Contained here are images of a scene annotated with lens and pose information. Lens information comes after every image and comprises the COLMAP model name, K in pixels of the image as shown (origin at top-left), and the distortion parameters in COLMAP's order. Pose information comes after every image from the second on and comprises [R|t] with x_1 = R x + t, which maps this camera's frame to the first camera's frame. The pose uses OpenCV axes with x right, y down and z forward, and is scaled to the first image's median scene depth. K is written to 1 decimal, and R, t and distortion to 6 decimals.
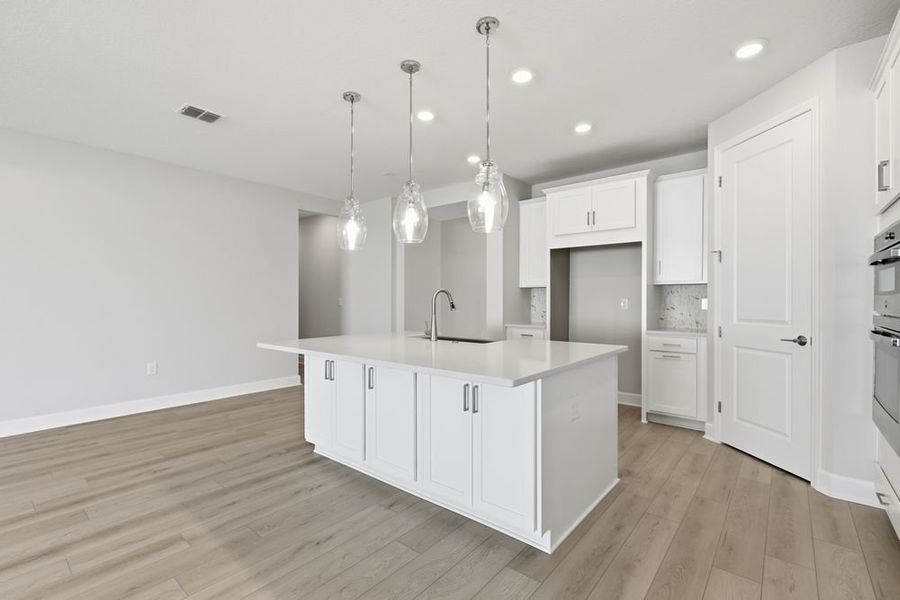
lens RADIAL K [[404.4, 0, 450.1], [0, 404.4, 303.0], [0, 0, 1]] dist [-0.000318, 0.001652]
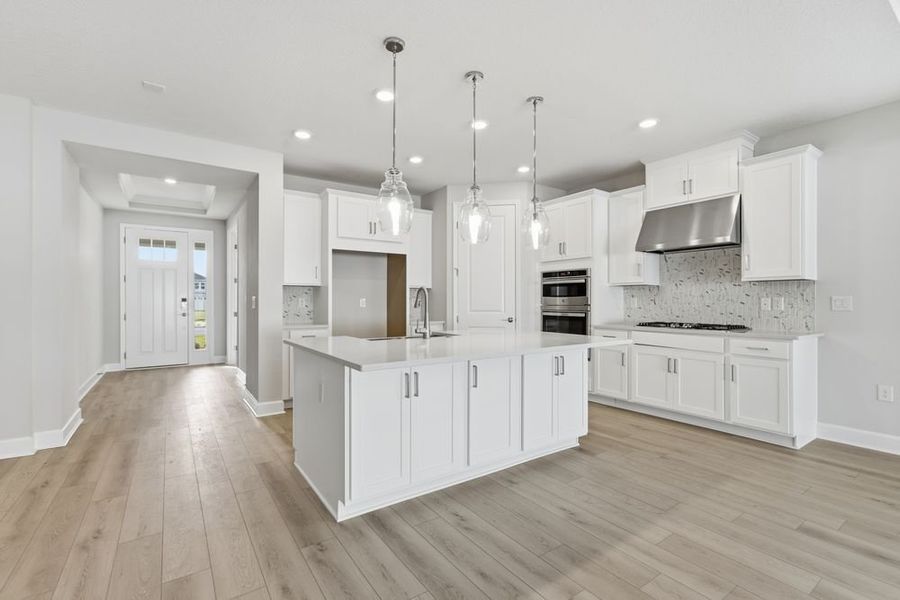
lens RADIAL K [[404.4, 0, 448.4], [0, 404.4, 302.6], [0, 0, 1]] dist [-0.000318, 0.001652]
pose [[0.267597, -0.002343, 0.963528, -1.026546], [0.007824, 0.999969, 0.000258, 0.005383], [-0.963499, 0.007469, 0.267607, 0.705354]]
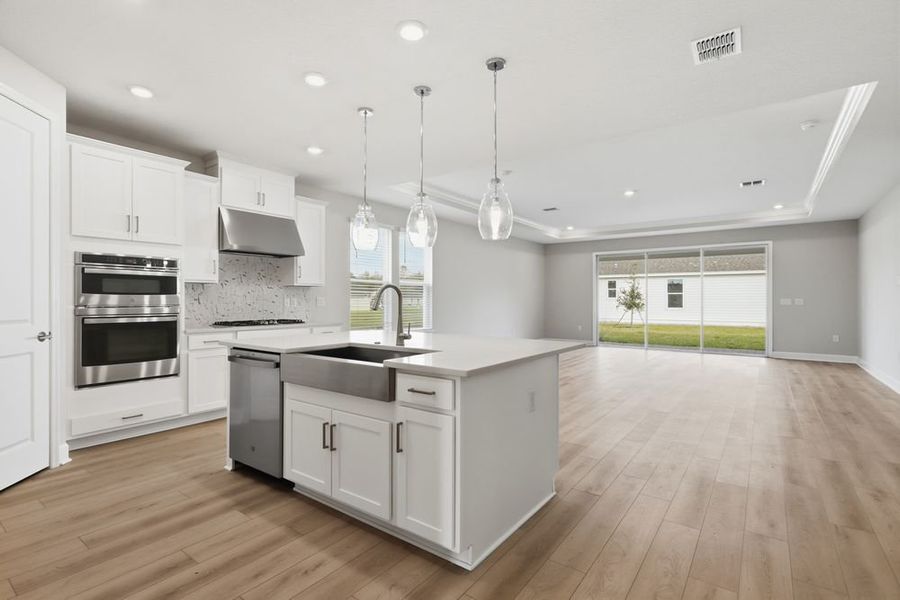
lens RADIAL K [[428.7, 0, 446.0], [0, 428.7, 299.9], [0, 0, 1]] dist [0.002151, 0.001040]
pose [[-0.998746, -0.001438, -0.050050, -0.095484], [-0.001809, 0.999971, 0.007382, -0.009136], [0.050038, 0.007463, -0.998719, 1.985377]]
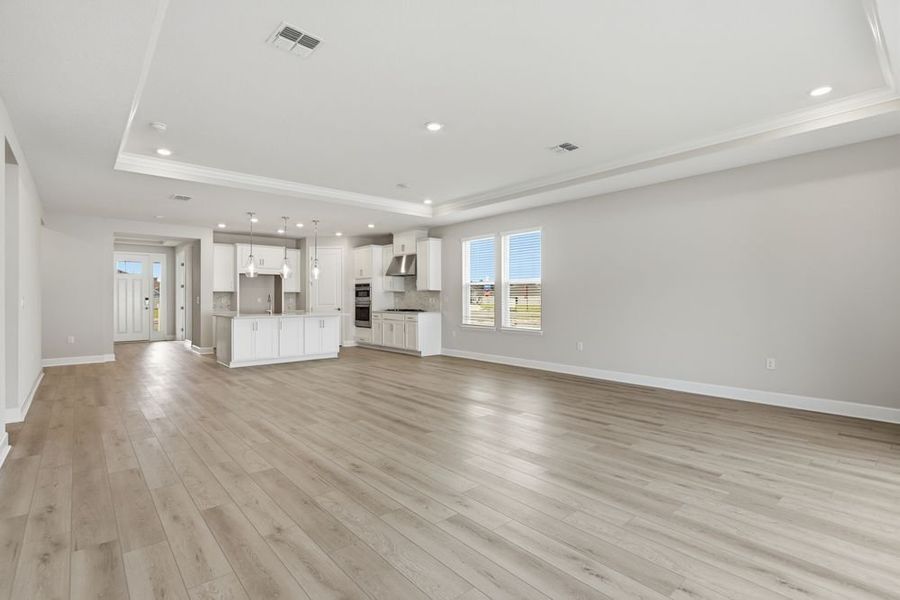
lens RADIAL K [[428.7, 0, 447.6], [0, 428.7, 298.4], [0, 0, 1]] dist [0.002151, 0.001040]
pose [[0.167509, 0.001953, 0.985869, -2.658442], [0.010769, 0.999935, -0.003811, 0.017983], [-0.985812, 0.011255, 0.167477, -0.604423]]
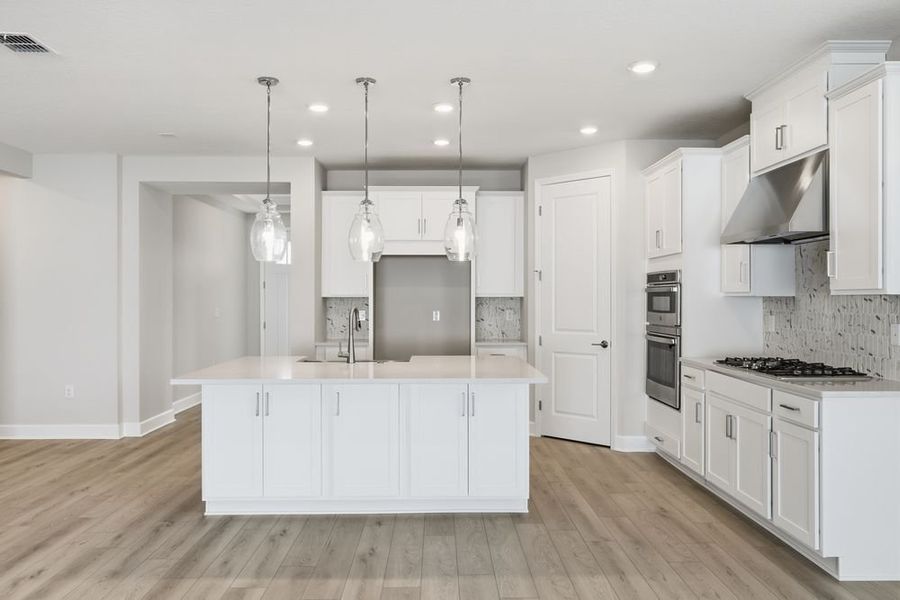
lens RADIAL K [[664.5, 0, 453.1], [0, 664.5, 309.0], [0, 0, 1]] dist [-0.008043, -0.000439]
pose [[0.752715, -0.011052, 0.658254, -0.898878], [0.006066, 0.999933, 0.009853, -0.045746], [-0.658319, -0.003424, 0.752731, -0.312186]]
